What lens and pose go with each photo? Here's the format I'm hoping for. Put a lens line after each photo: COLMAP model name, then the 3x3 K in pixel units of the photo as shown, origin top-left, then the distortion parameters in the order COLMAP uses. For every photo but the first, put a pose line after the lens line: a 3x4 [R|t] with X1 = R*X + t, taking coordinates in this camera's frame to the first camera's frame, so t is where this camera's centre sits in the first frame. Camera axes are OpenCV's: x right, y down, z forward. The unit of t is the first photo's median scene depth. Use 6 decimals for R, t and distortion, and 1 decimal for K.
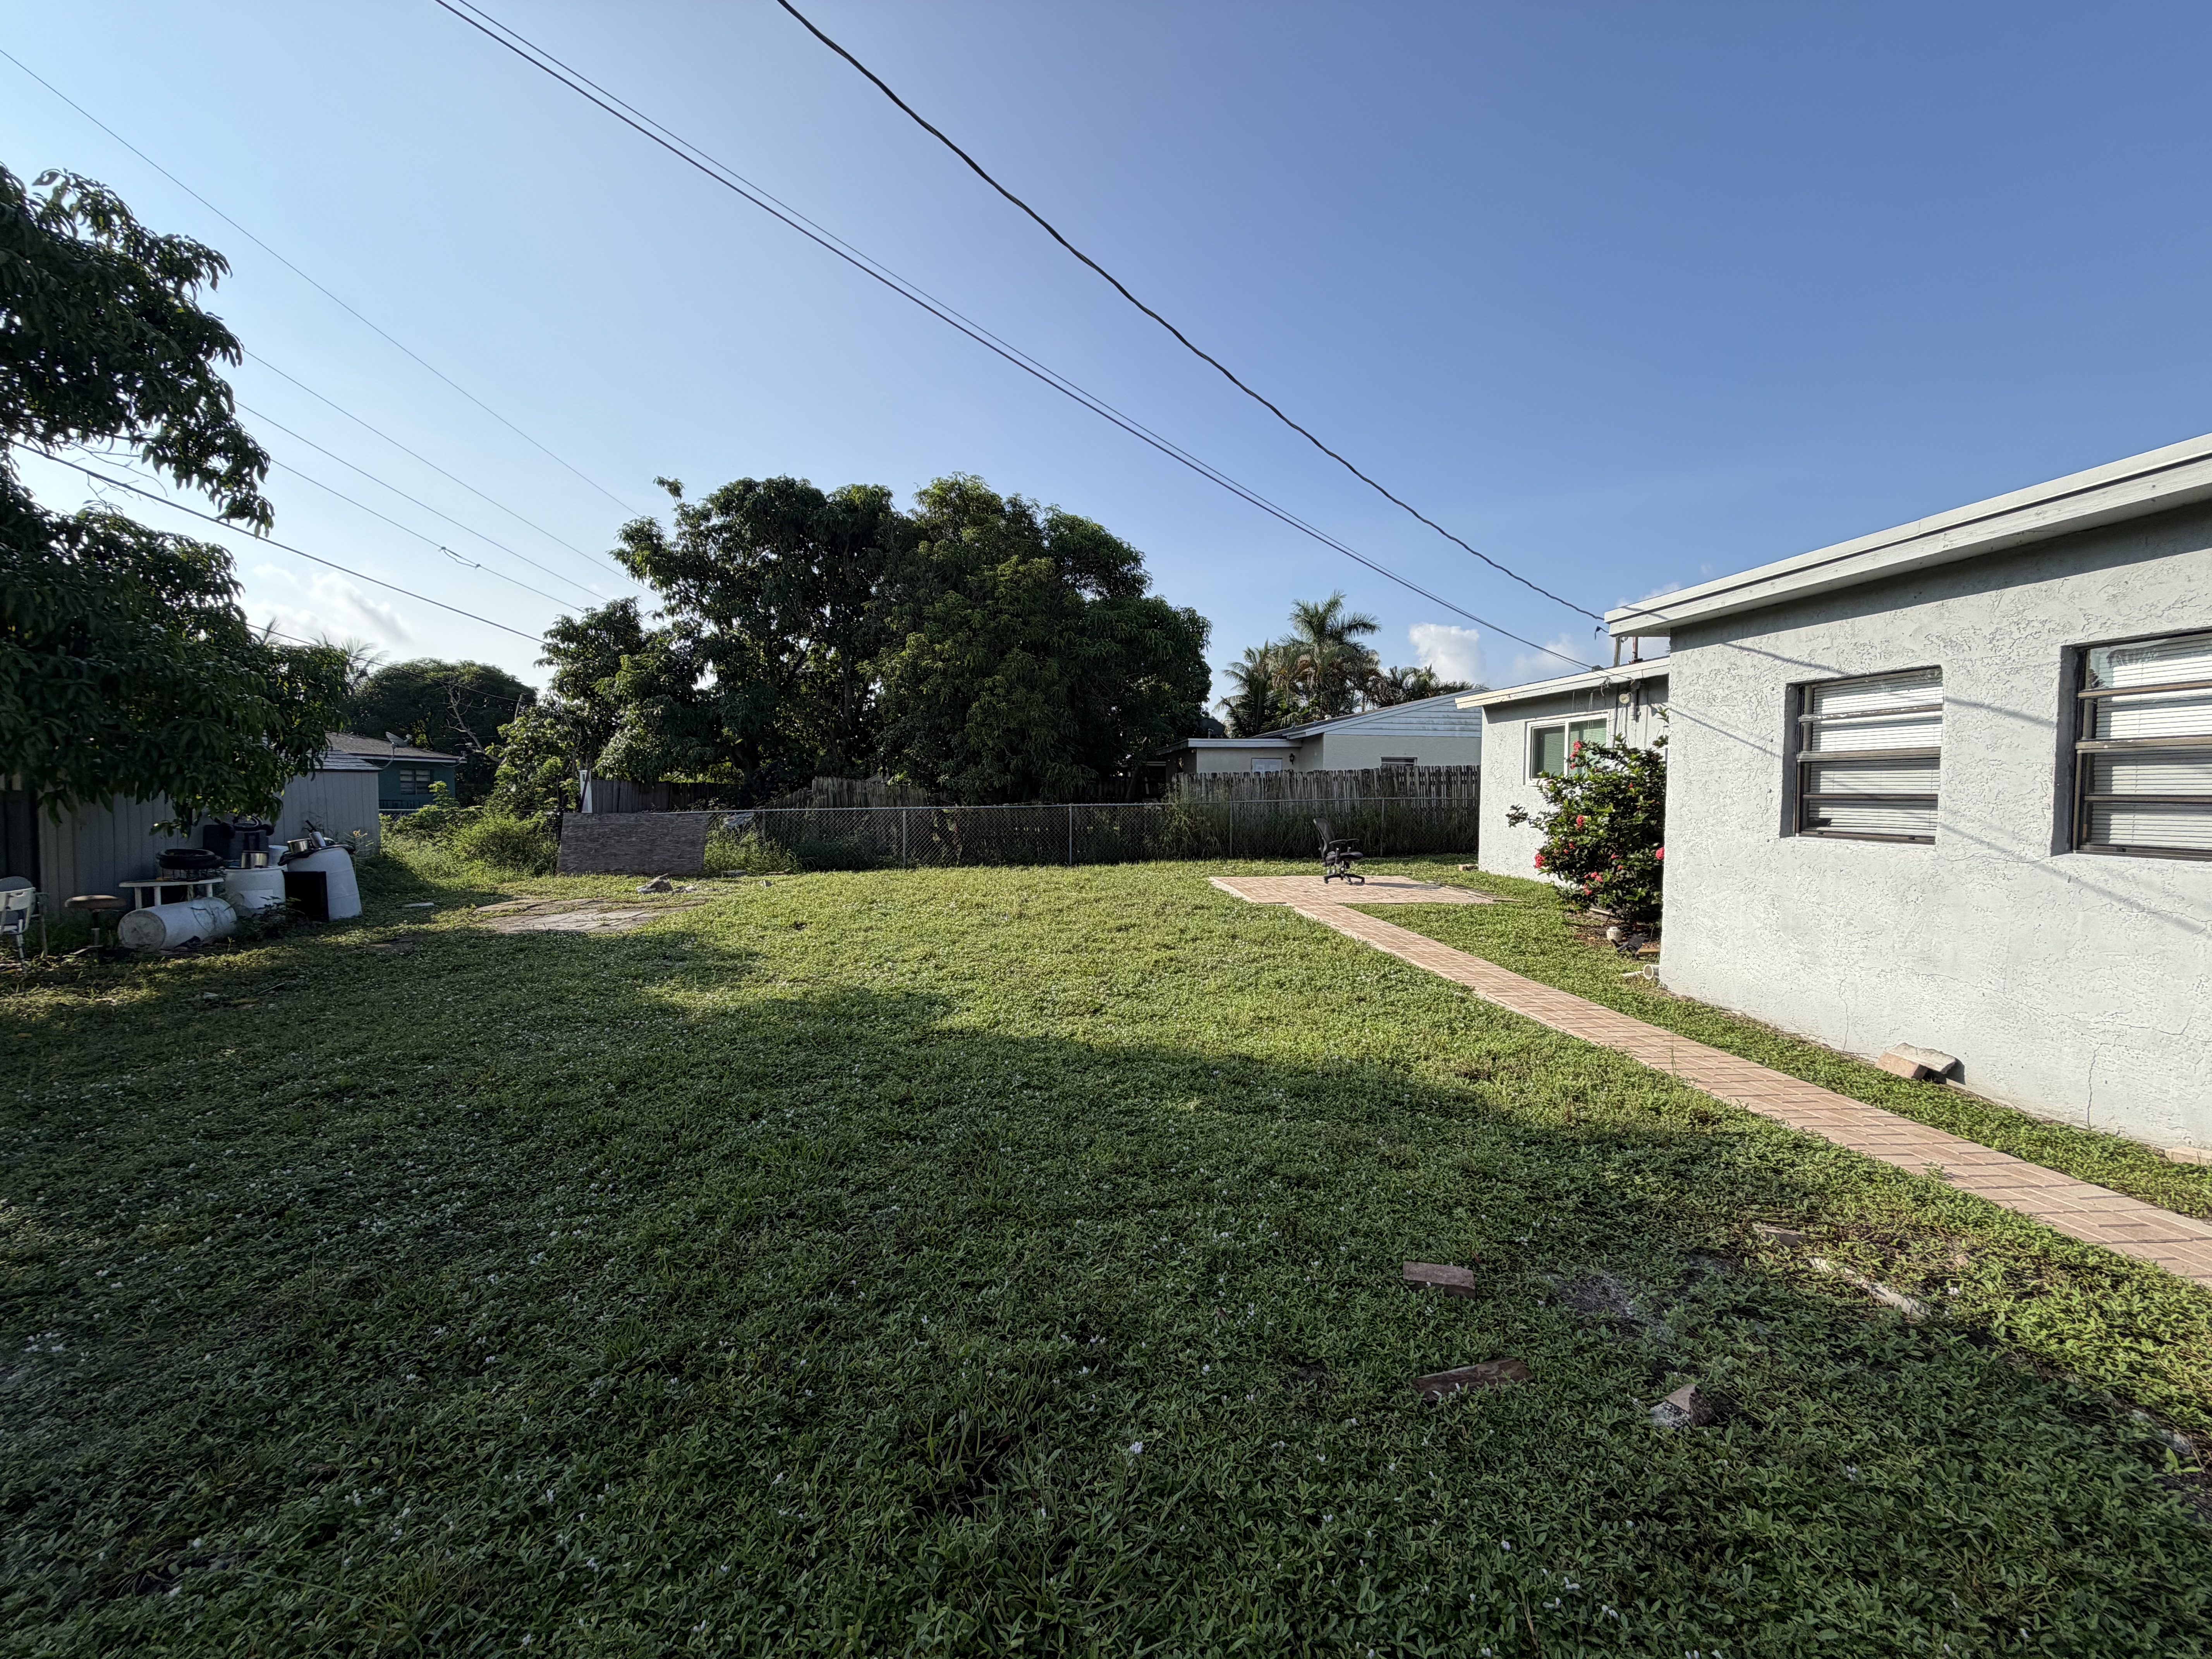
lens RADIAL K [[876.4, 0, 1104.7], [0, 876.4, 831.3], [0, 0, 1]] dist [0.001329, -0.000310]
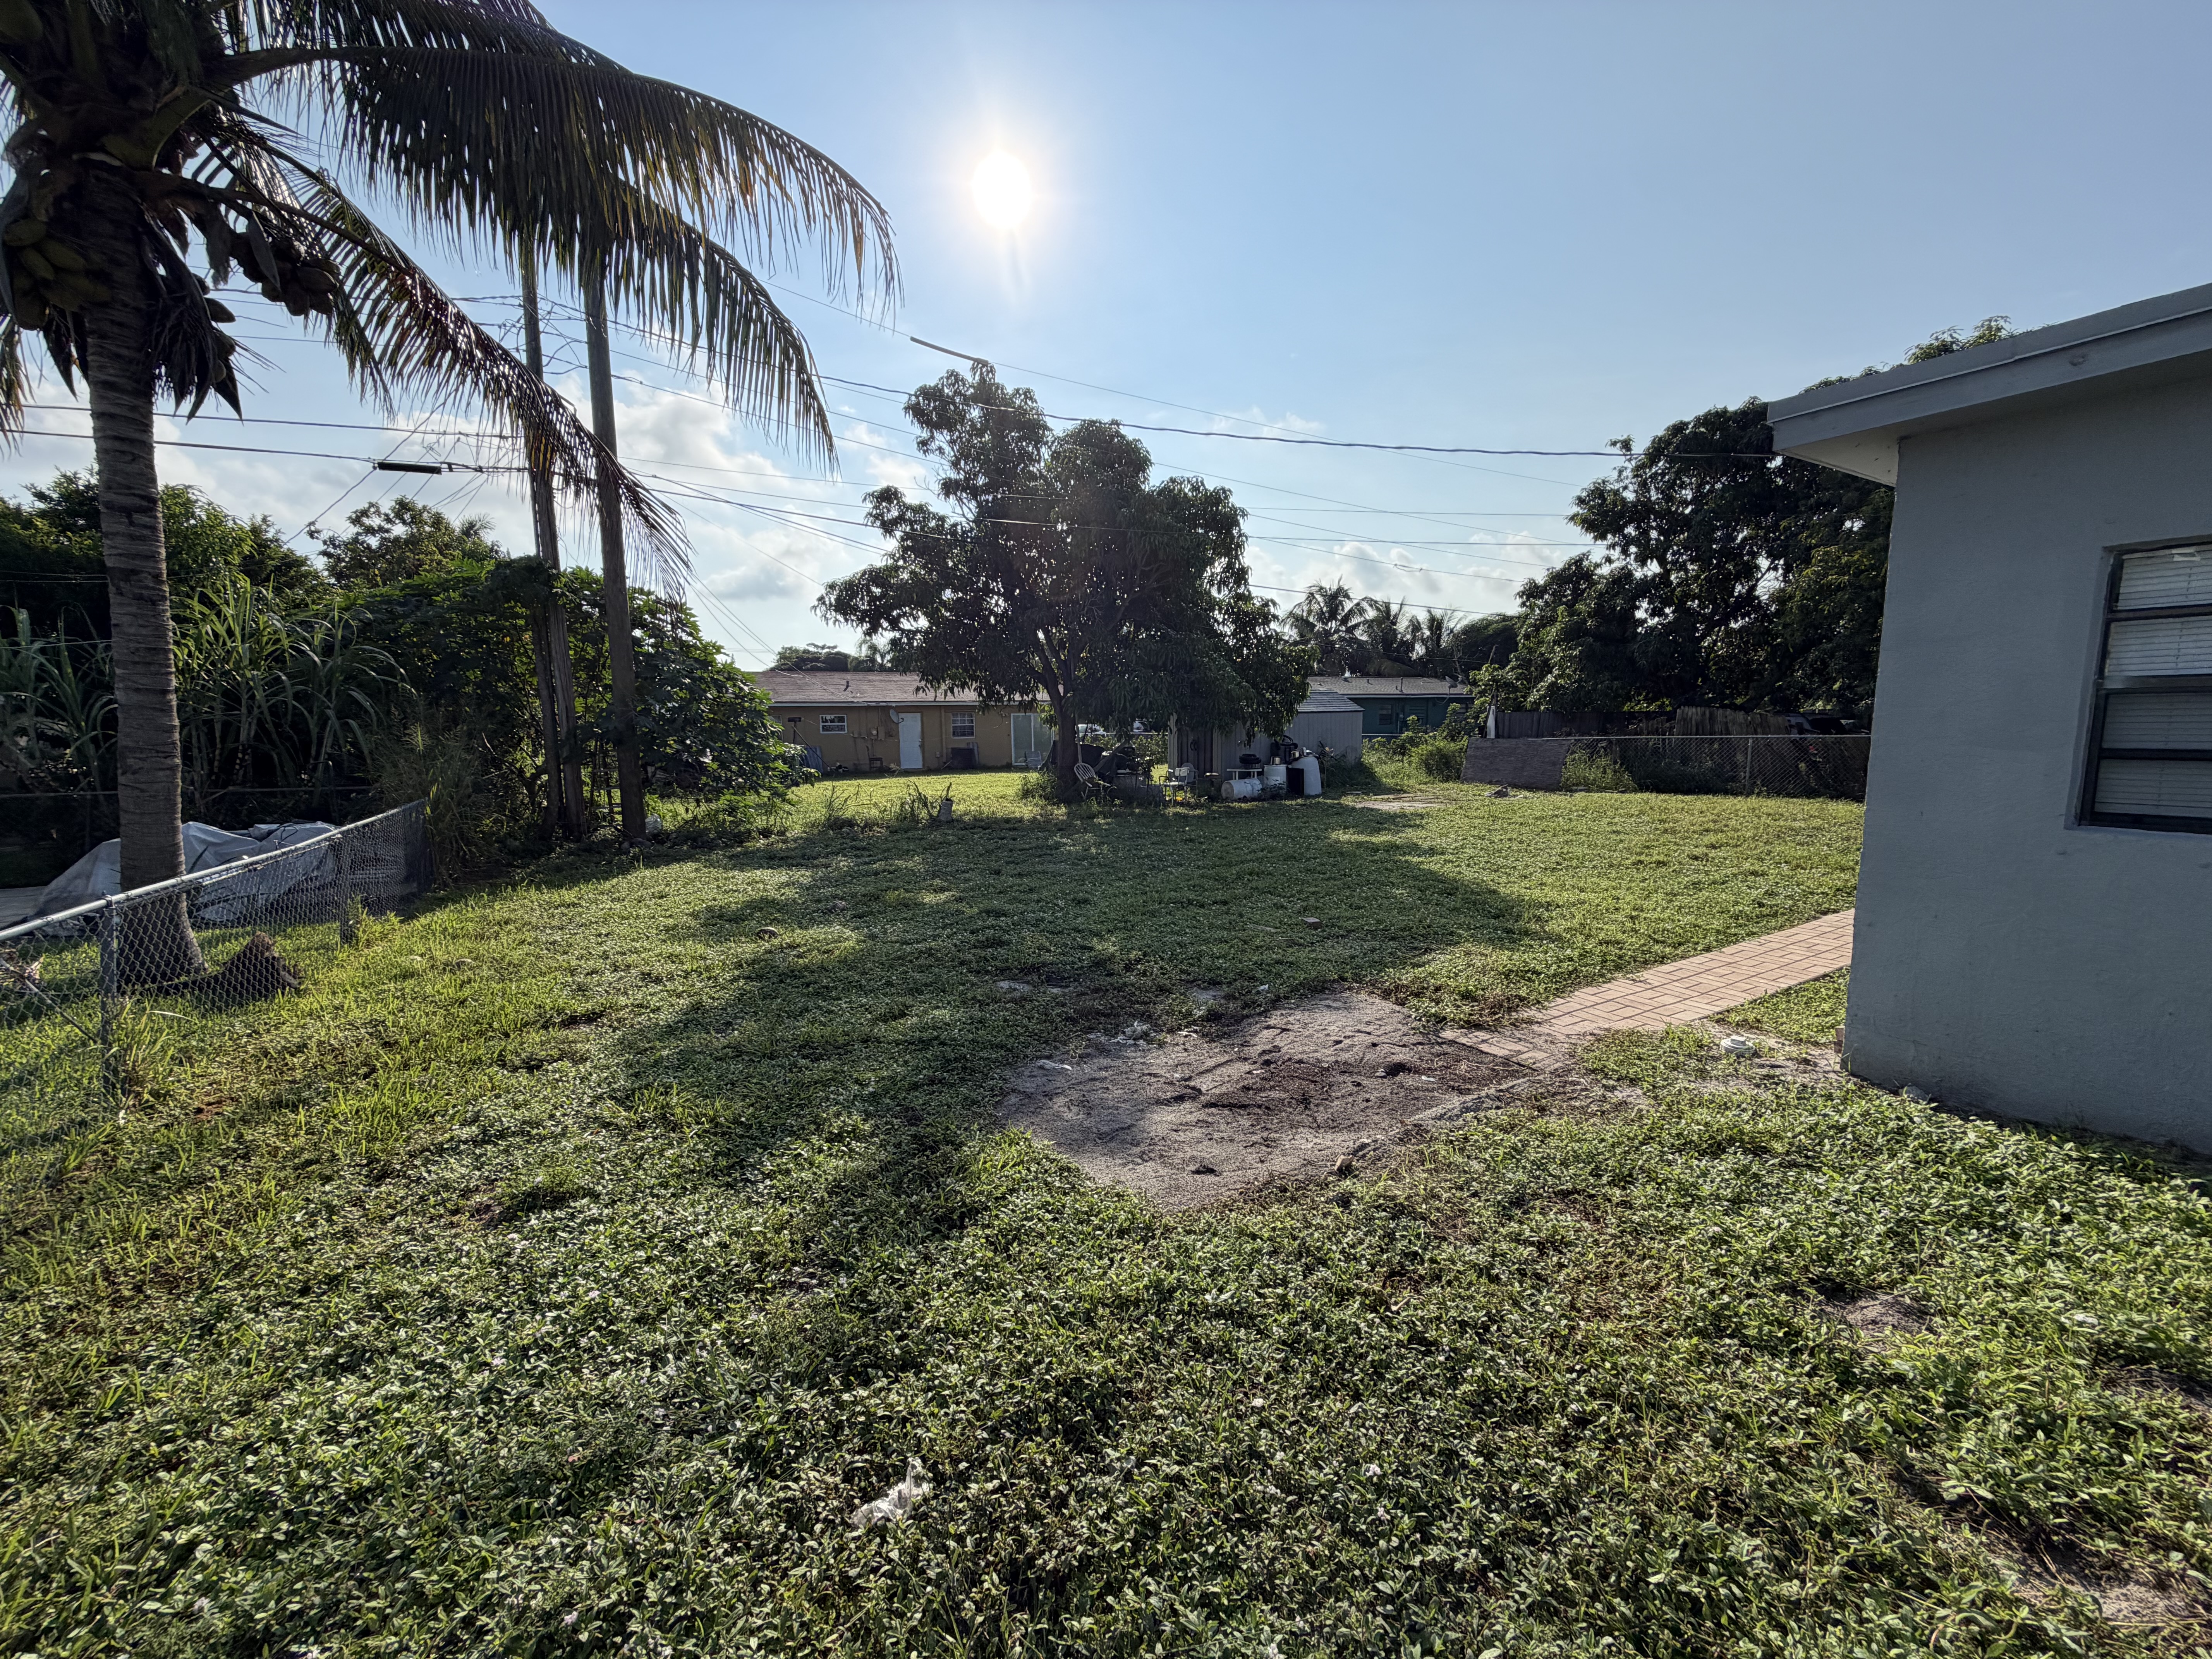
lens RADIAL K [[876.4, 0, 1098.9], [0, 876.4, 824.5], [0, 0, 1]] dist [0.001329, -0.000310]
pose [[0.392262, 0.102717, -0.914100, 0.337718], [-0.026490, 0.994595, 0.100394, -0.005698], [0.919472, -0.015166, 0.392863, -0.067867]]
